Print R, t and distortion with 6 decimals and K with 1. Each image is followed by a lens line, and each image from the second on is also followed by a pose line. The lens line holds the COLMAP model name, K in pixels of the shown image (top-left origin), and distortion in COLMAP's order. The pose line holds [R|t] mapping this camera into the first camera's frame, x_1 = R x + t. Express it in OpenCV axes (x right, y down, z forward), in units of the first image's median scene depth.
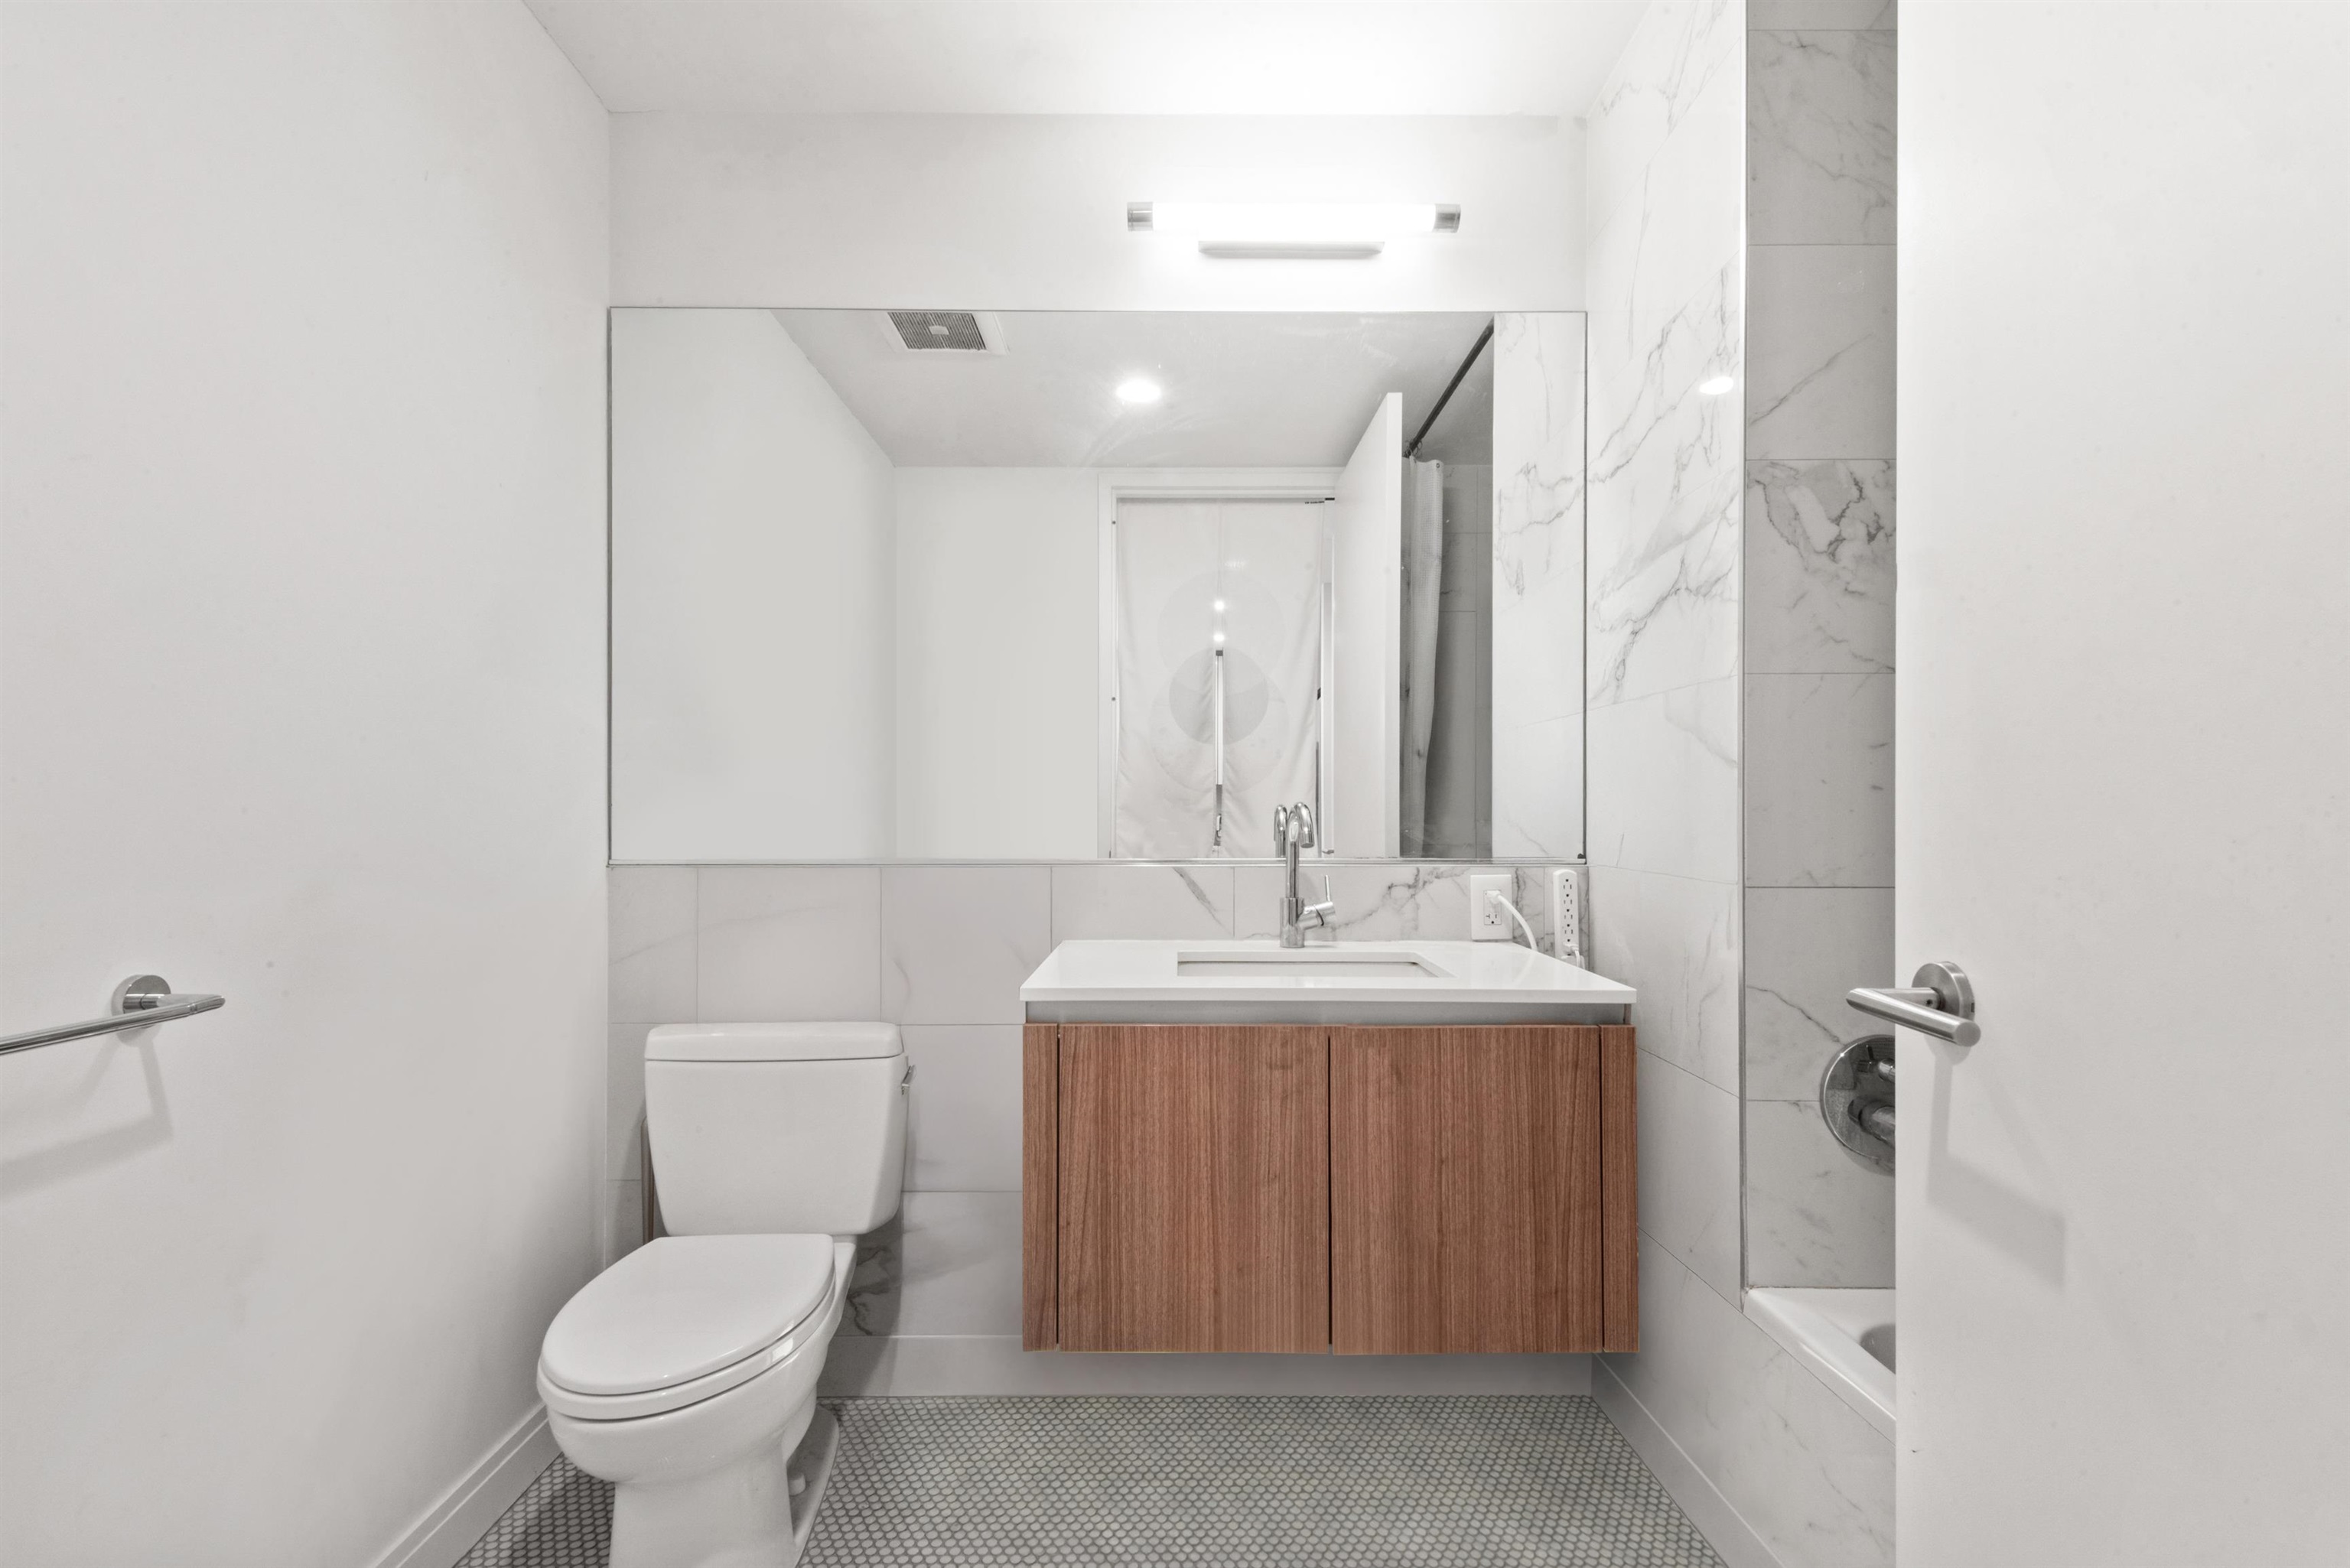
lens RADIAL K [[1072.2, 0, 1186.2], [0, 1072.2, 769.7], [0, 0, 1]] dist [0.038241, -0.025774]
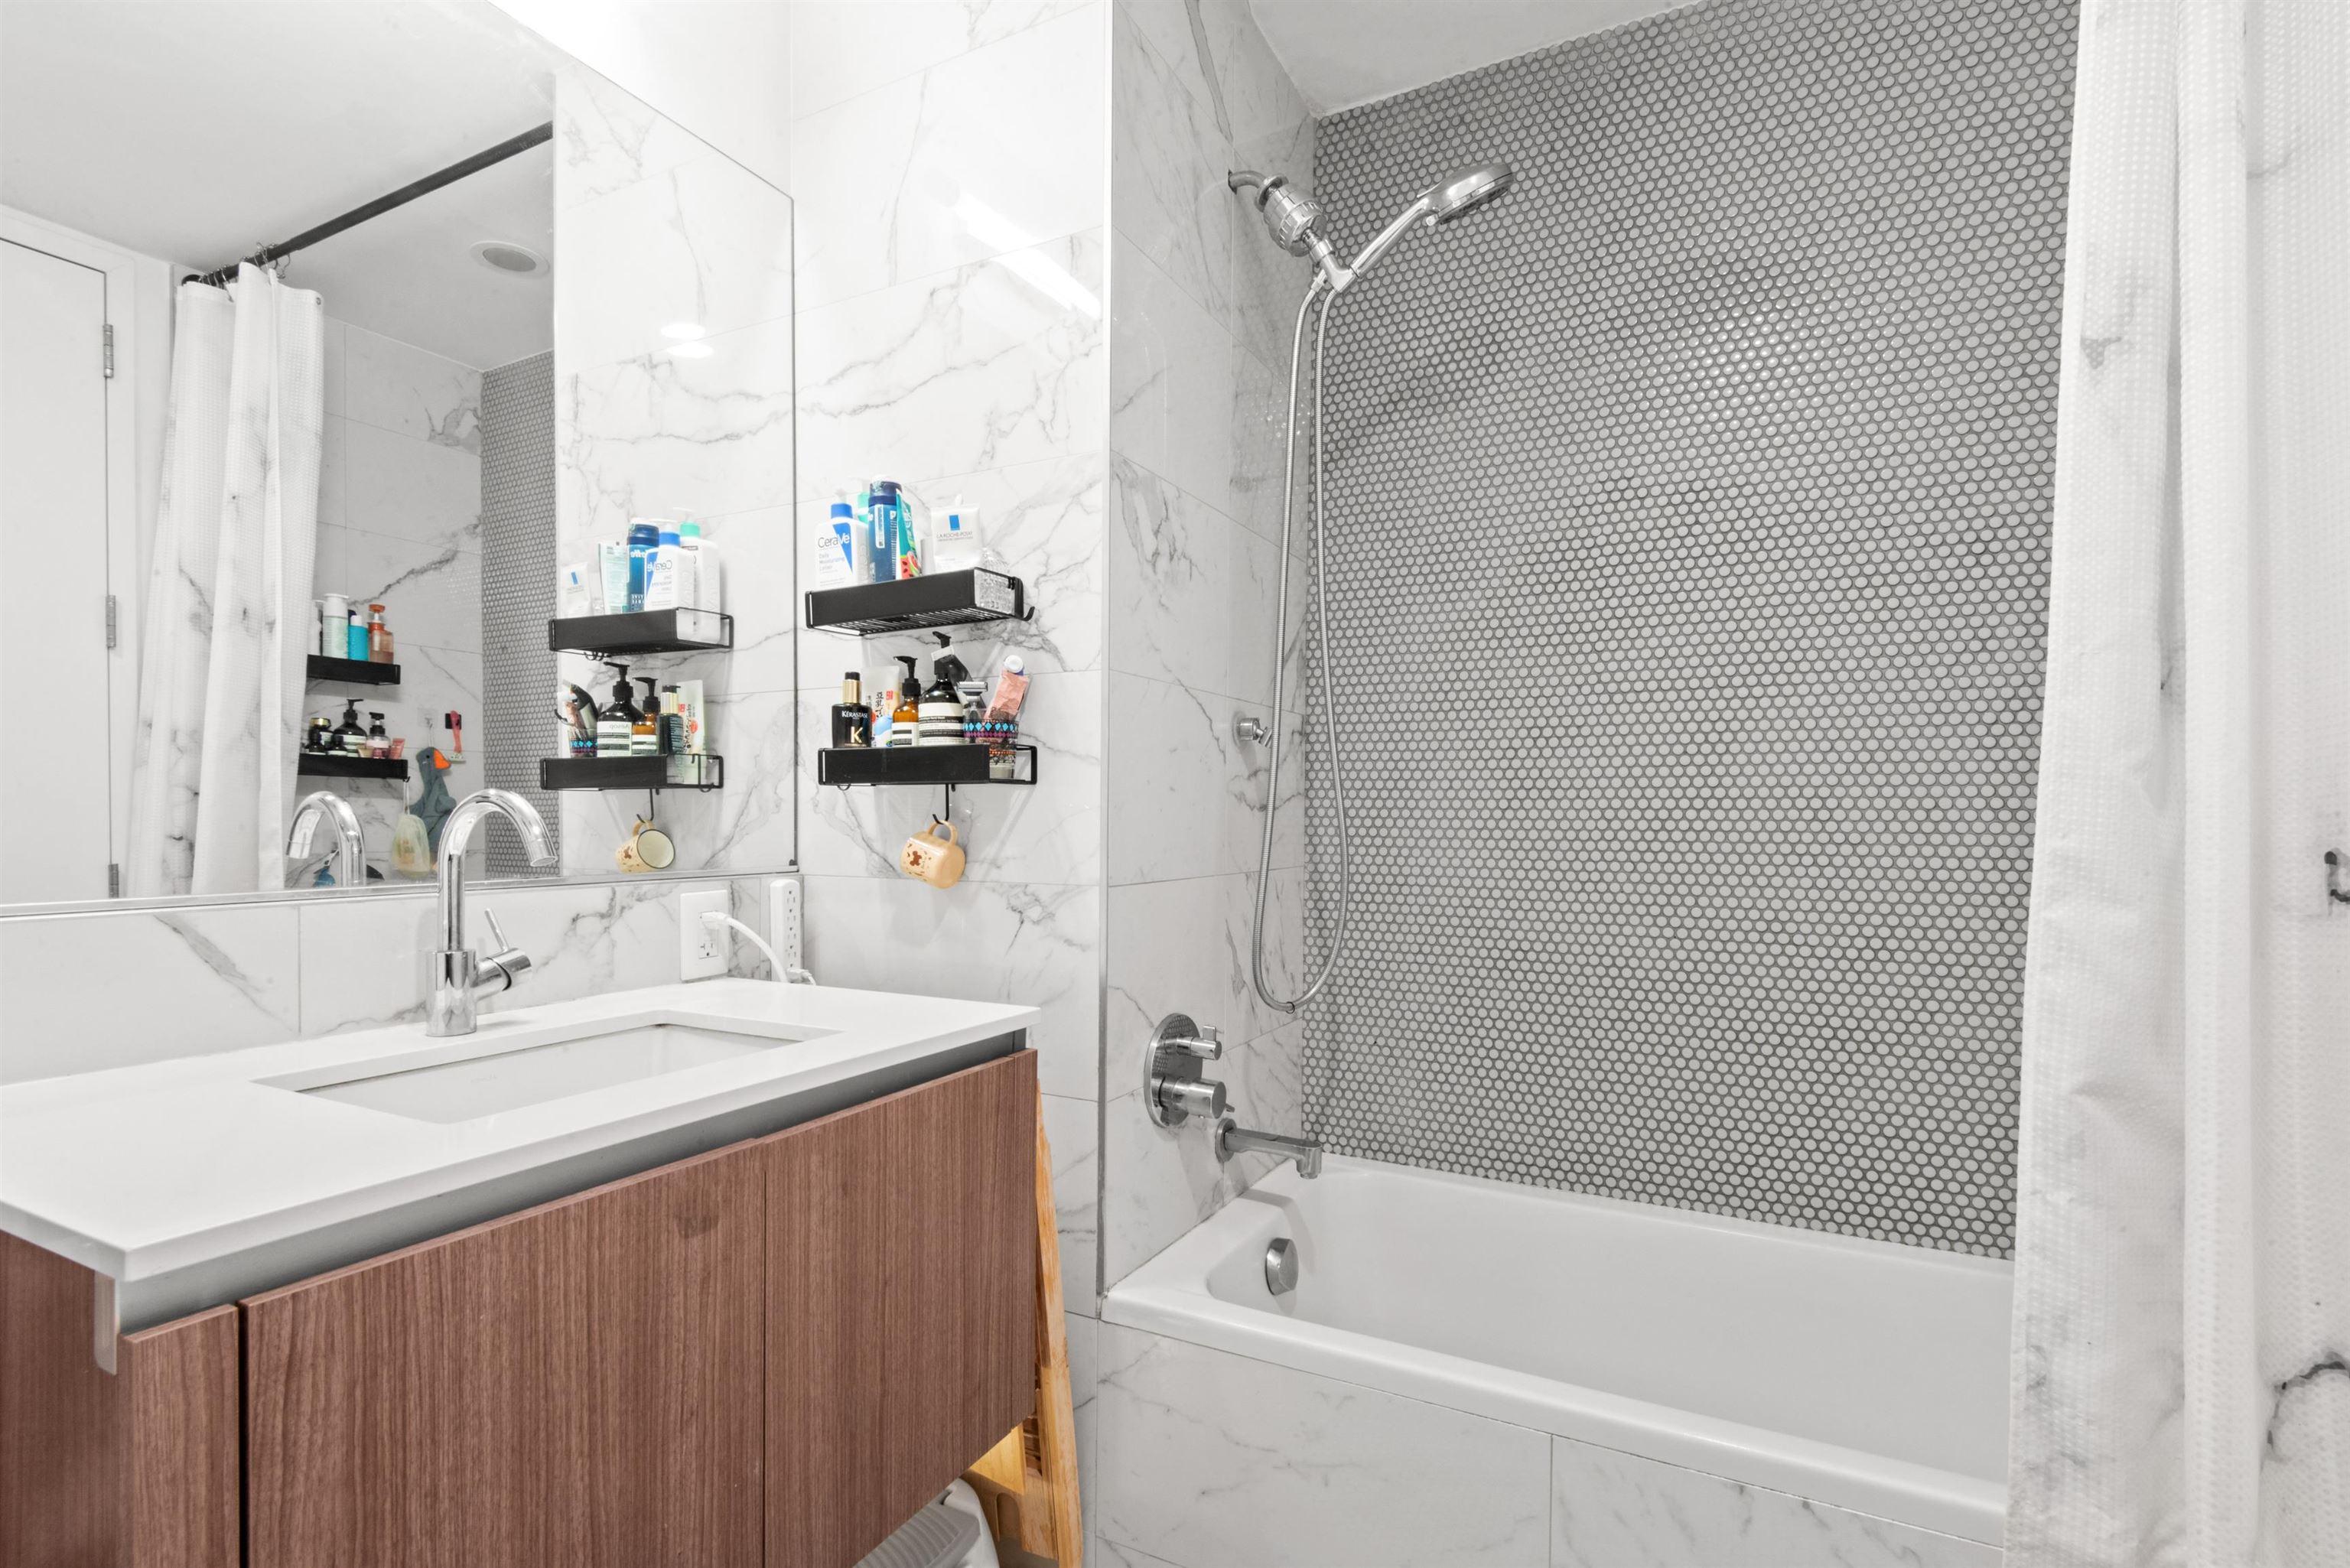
lens RADIAL K [[1094.2, 0, 1179.6], [0, 1094.2, 791.6], [0, 0, 1]] dist [-0.010971, -0.000809]
pose [[0.451383, 0.020681, 0.892091, -0.337017], [-0.040487, 0.999176, -0.002678, 0.022961], [-0.891411, -0.034909, 0.451848, 0.492858]]
